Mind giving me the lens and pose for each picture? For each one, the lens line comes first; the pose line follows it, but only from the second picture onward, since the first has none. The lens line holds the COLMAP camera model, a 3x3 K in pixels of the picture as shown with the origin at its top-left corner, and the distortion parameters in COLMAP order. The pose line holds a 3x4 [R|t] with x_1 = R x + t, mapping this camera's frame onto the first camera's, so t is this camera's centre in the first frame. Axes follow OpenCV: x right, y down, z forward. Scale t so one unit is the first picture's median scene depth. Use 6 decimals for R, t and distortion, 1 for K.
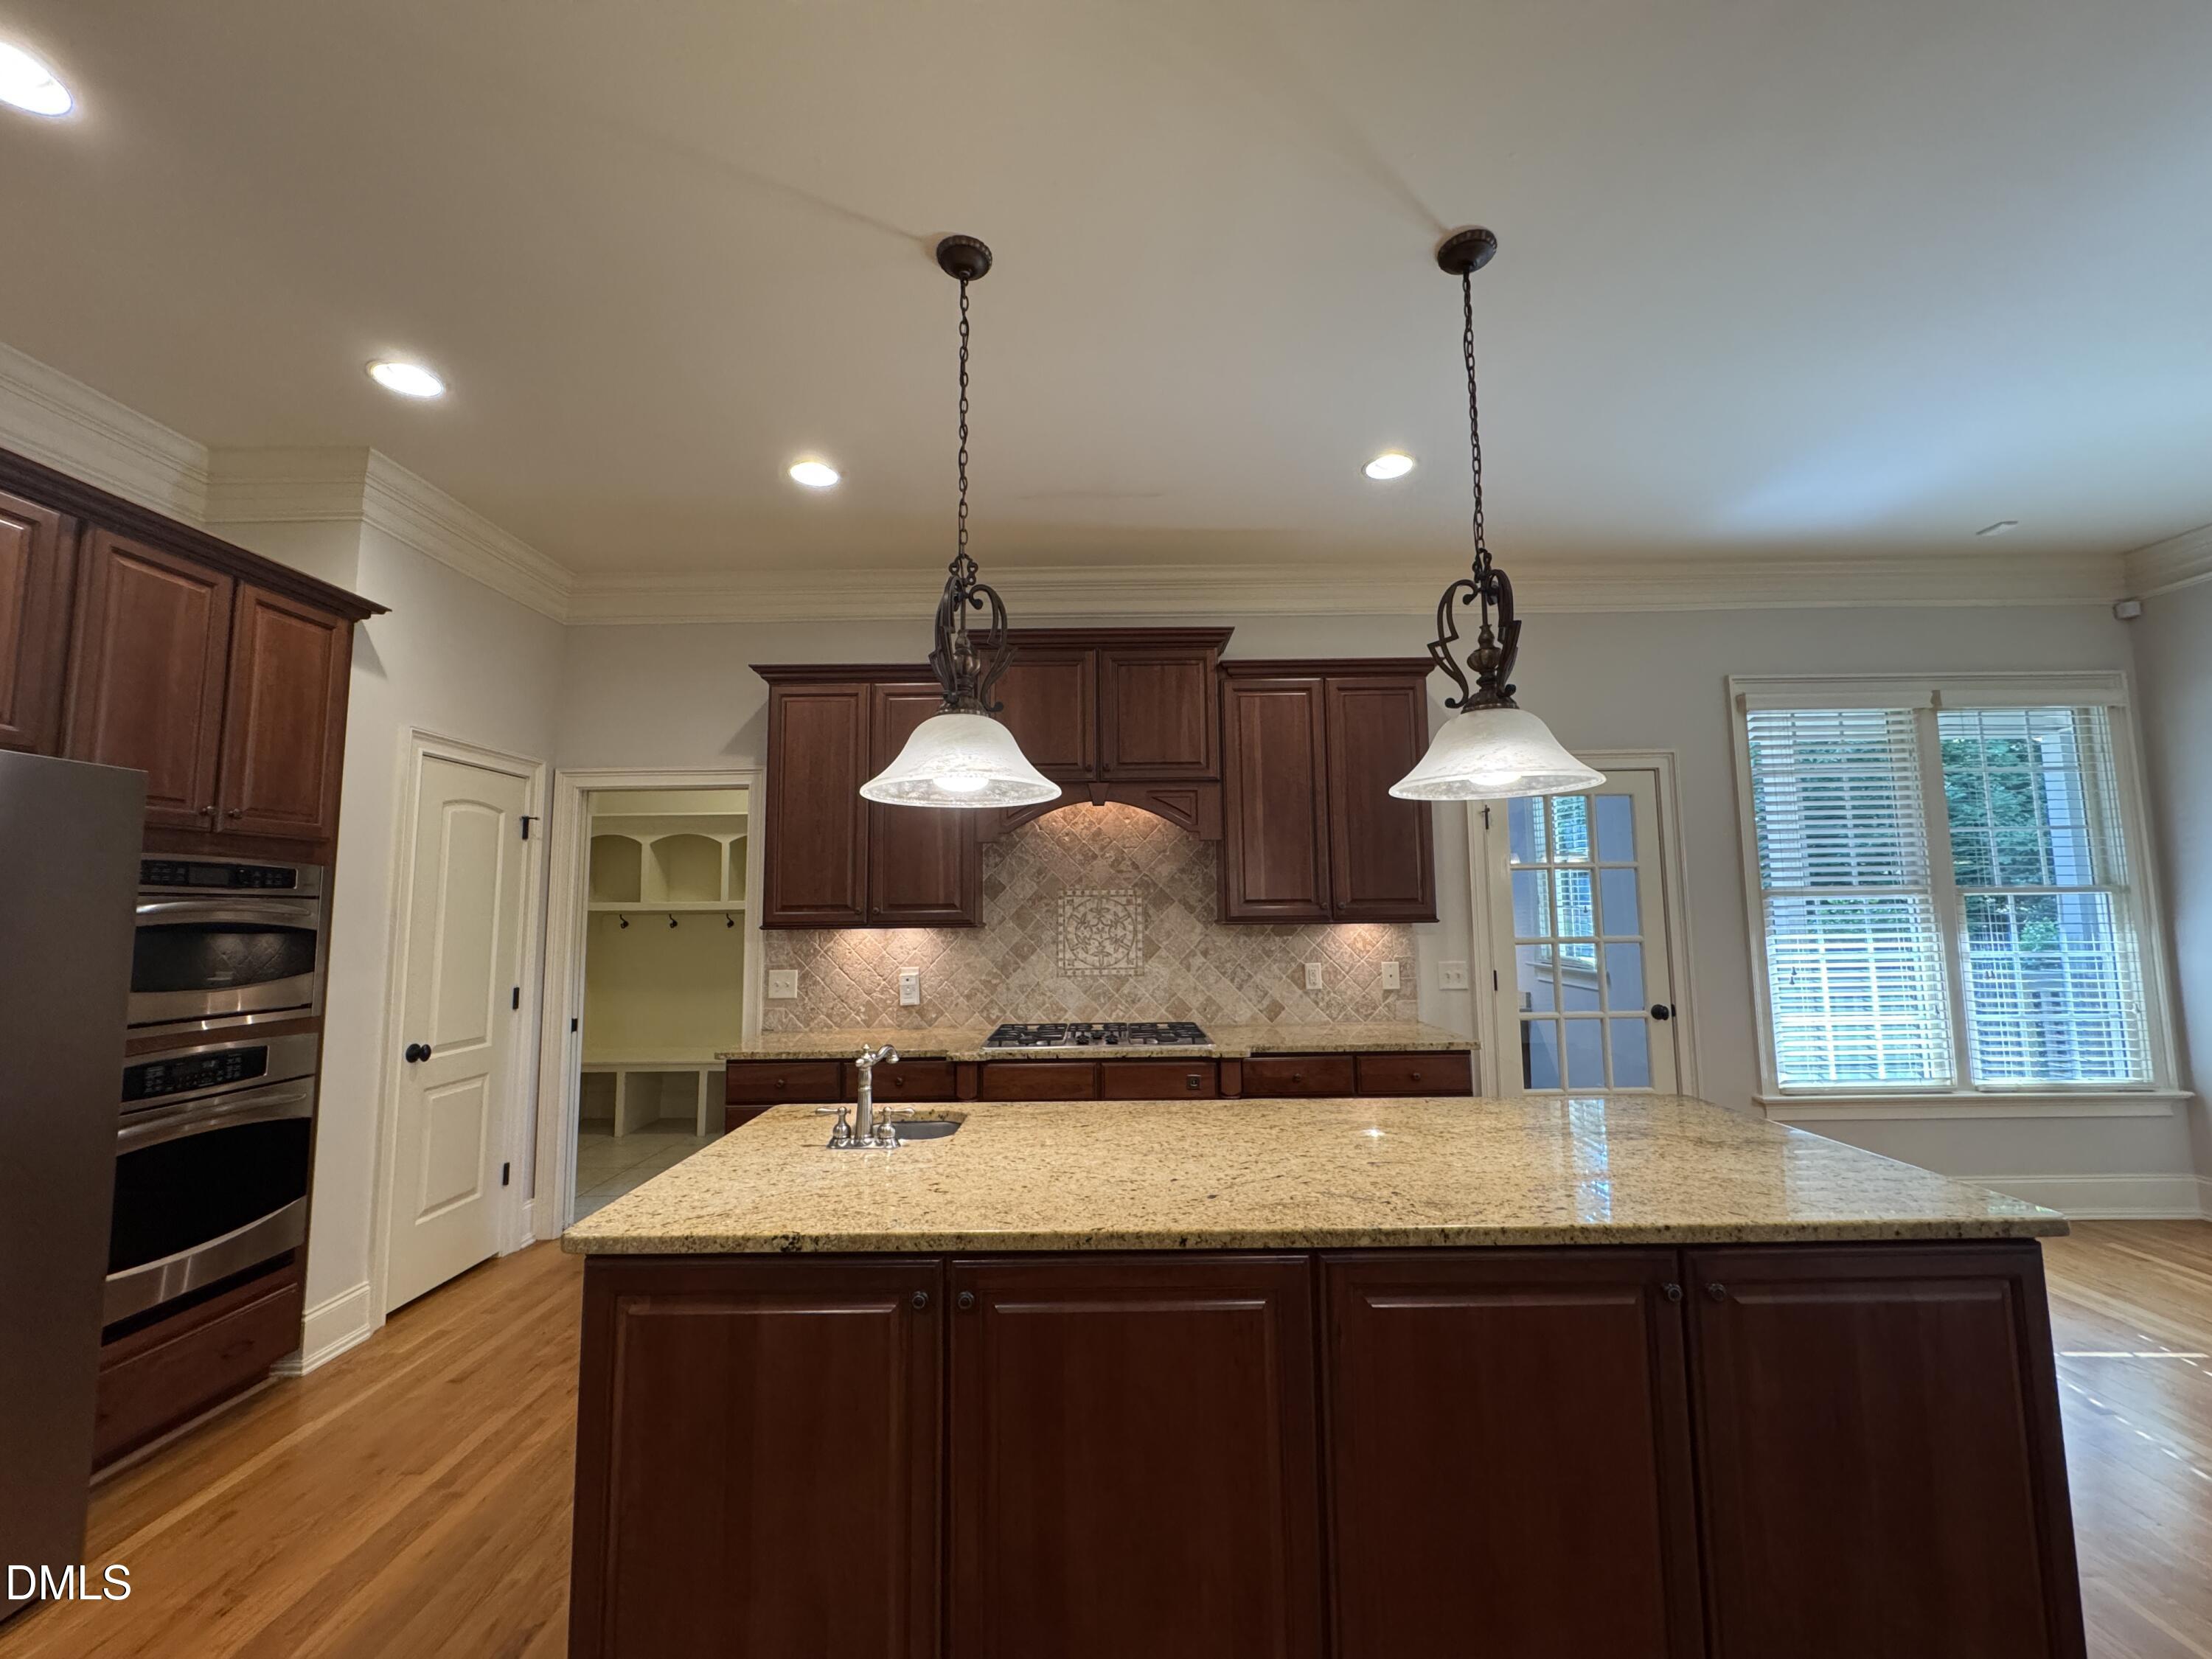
lens RADIAL K [[886.7, 0, 1104.1], [0, 886.7, 827.5], [0, 0, 1]] dist [-0.001630, -0.000142]
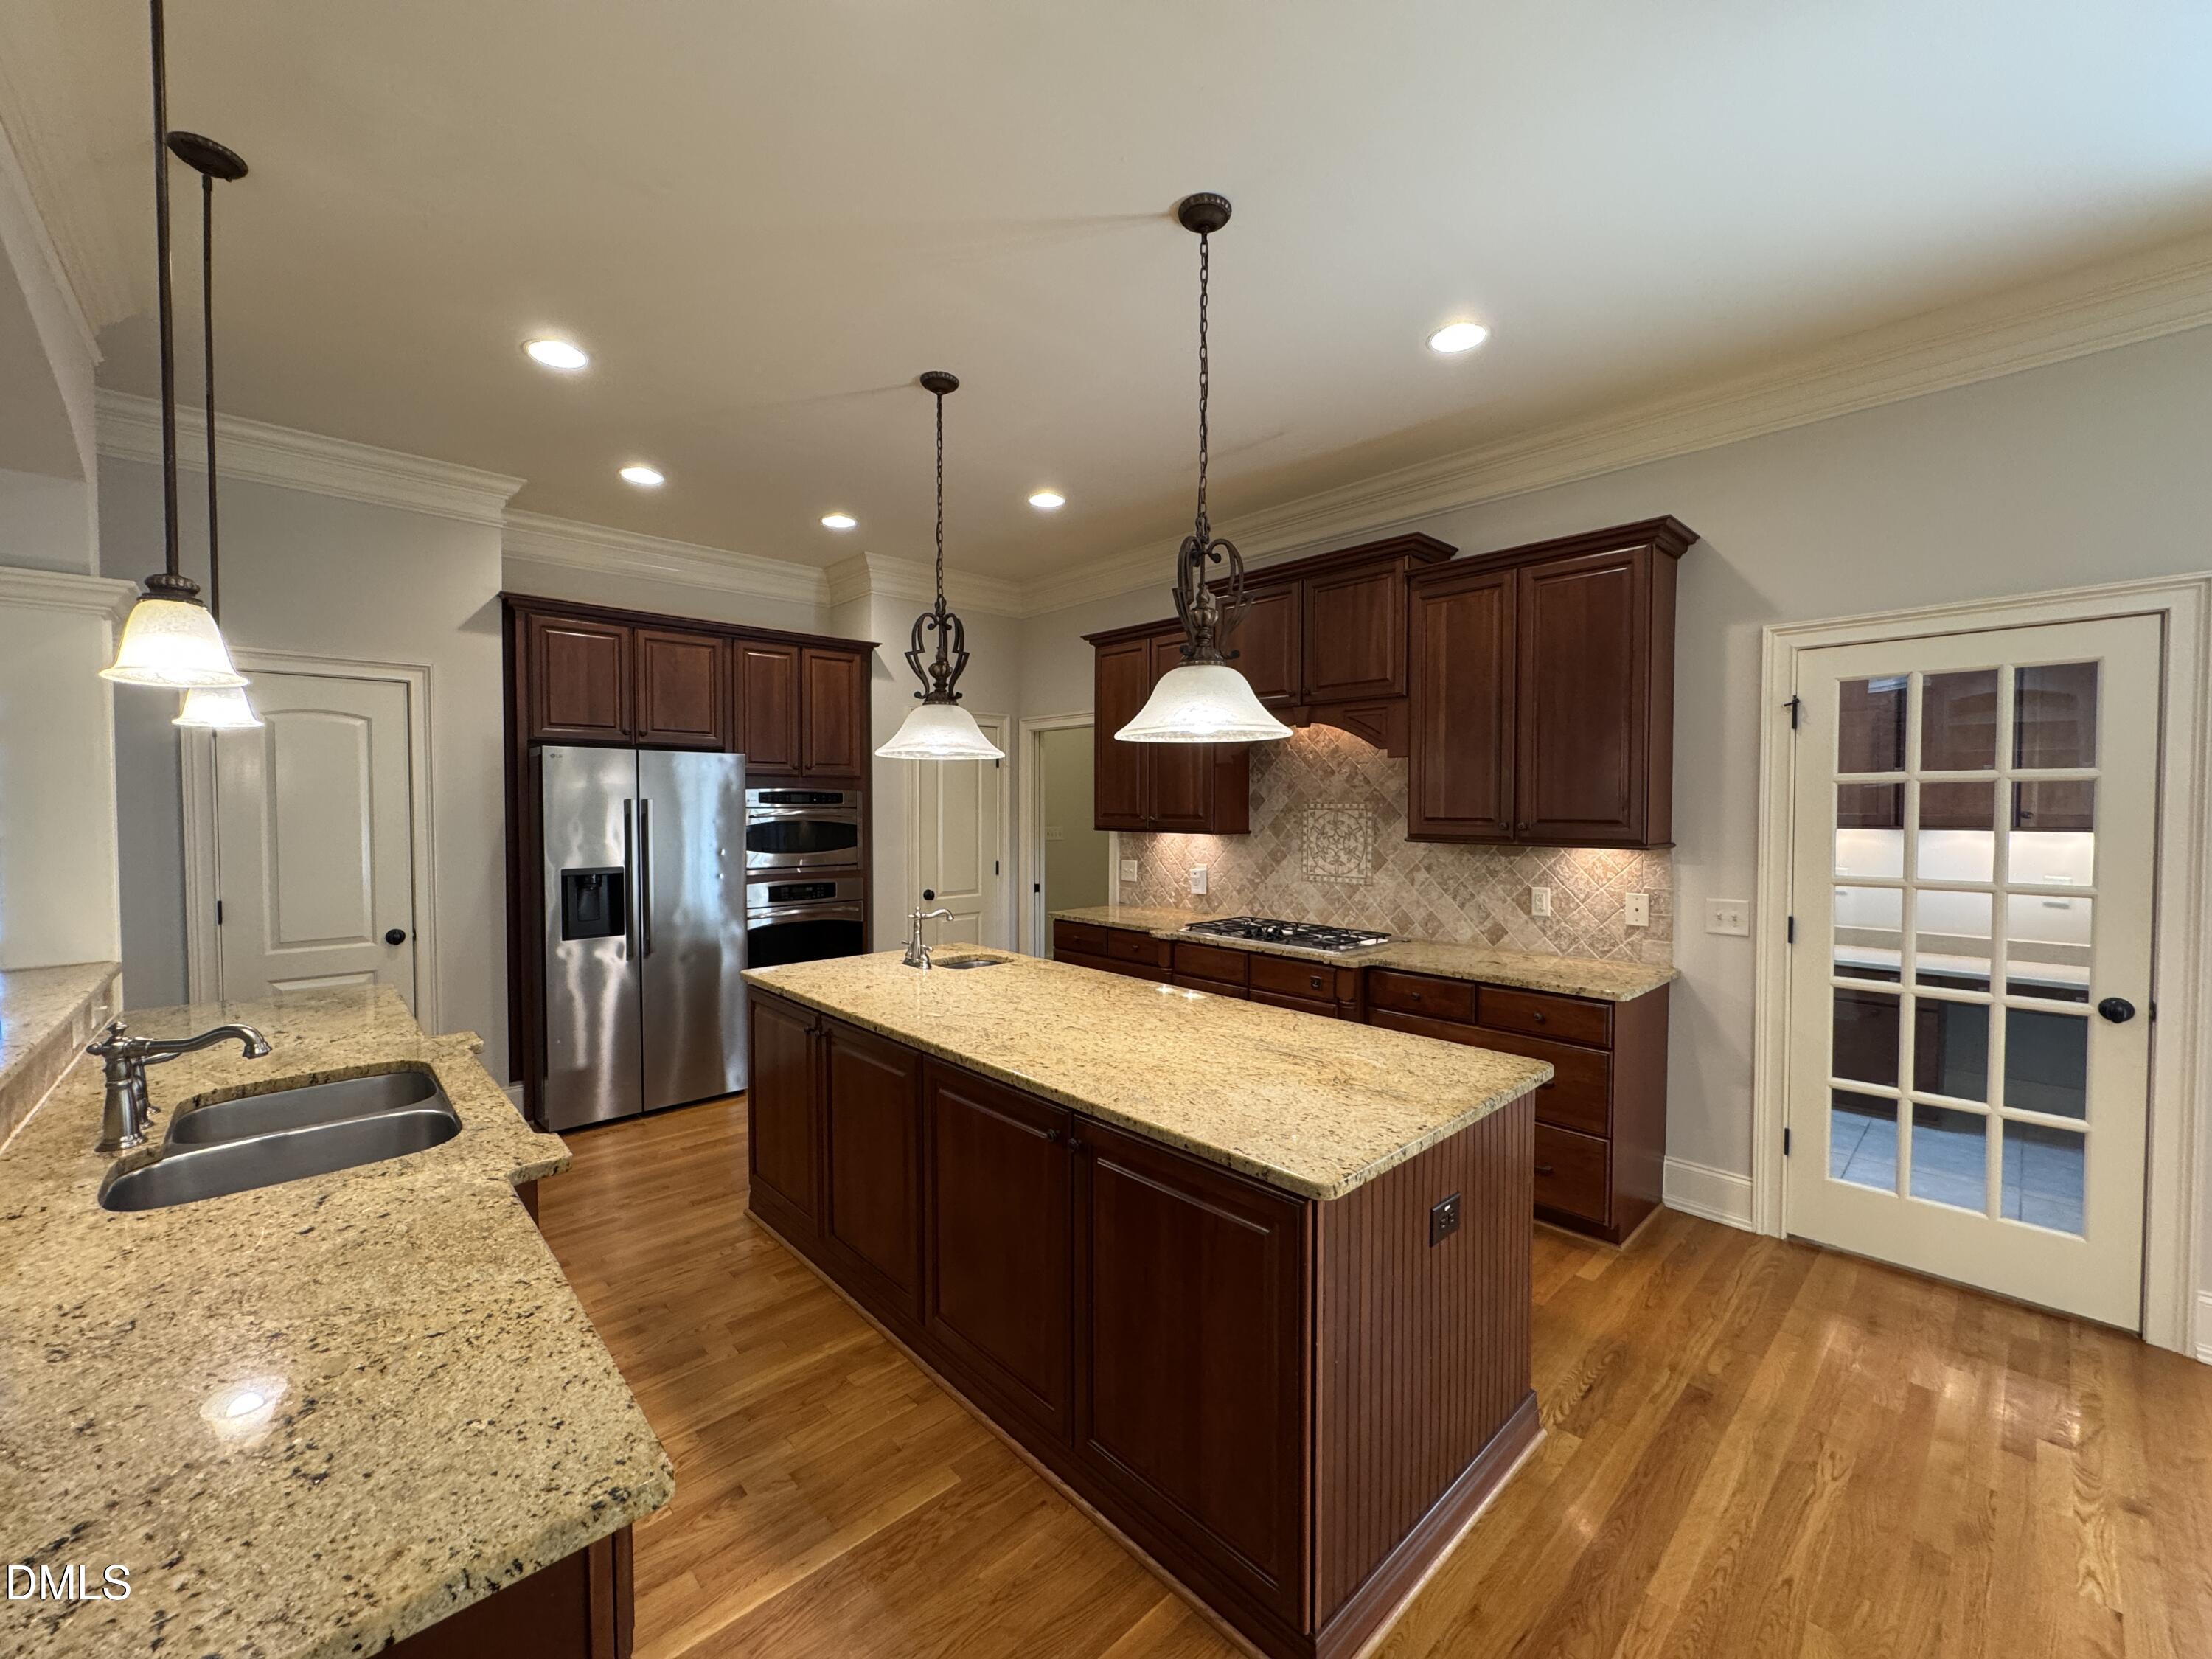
lens RADIAL K [[886.7, 0, 1106.8], [0, 886.7, 824.9], [0, 0, 1]] dist [-0.001630, -0.000142]
pose [[0.682069, 0.029912, -0.730676, 0.594491], [0.059373, 0.993599, 0.096099, -0.023573], [0.728874, -0.108929, 0.675927, 0.073965]]
